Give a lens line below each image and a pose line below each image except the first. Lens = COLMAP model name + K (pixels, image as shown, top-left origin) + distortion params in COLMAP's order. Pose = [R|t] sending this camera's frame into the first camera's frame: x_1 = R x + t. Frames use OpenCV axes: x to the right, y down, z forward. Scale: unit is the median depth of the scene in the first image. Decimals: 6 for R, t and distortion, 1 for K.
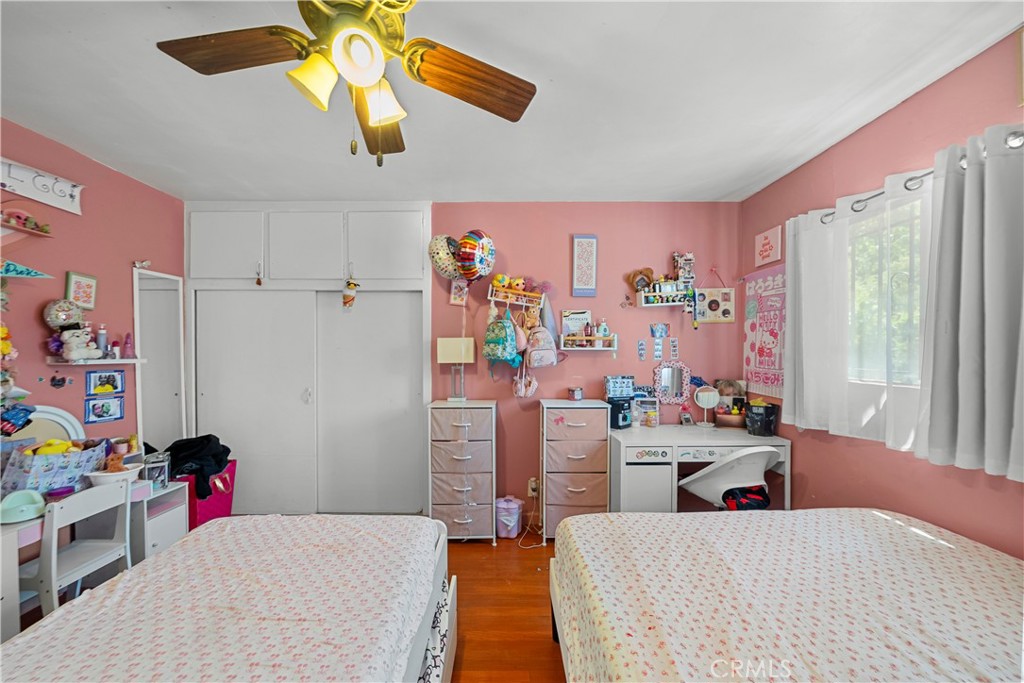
lens RADIAL K [[359.1, 0, 509.7], [0, 359.1, 357.9], [0, 0, 1]] dist [-0.002959, -0.000011]
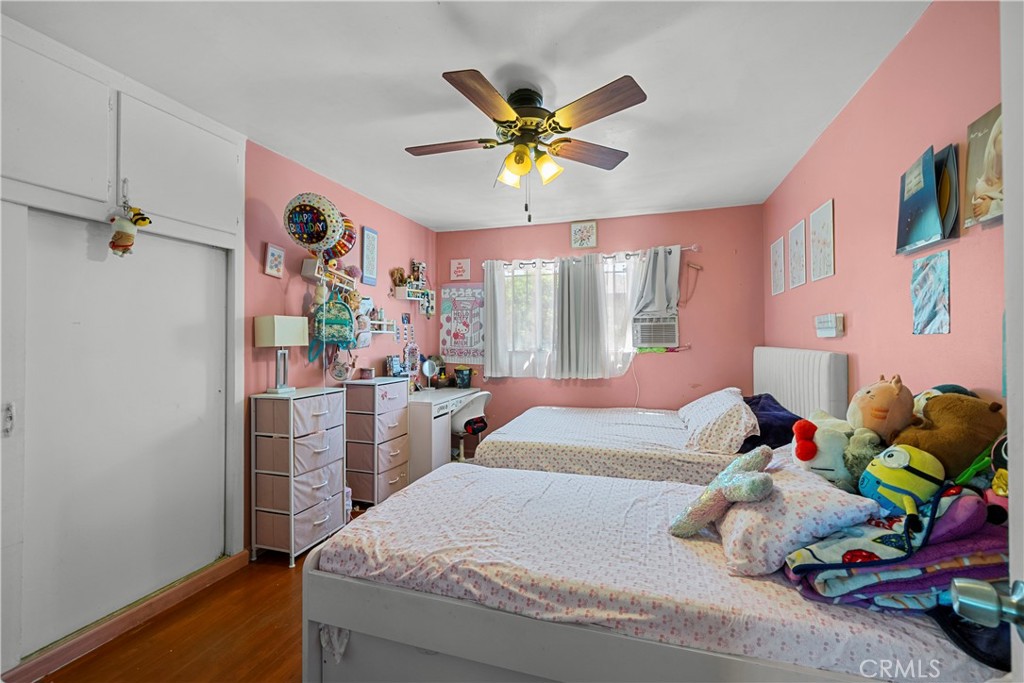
lens RADIAL K [[413.5, 0, 514.0], [0, 413.5, 337.9], [0, 0, 1]] dist [-0.005736, -0.000151]
pose [[0.322408, 0.003872, 0.946593, -0.876662], [0.018468, 0.999776, -0.010380, 0.014667], [-0.946420, 0.020828, 0.322265, 0.182049]]
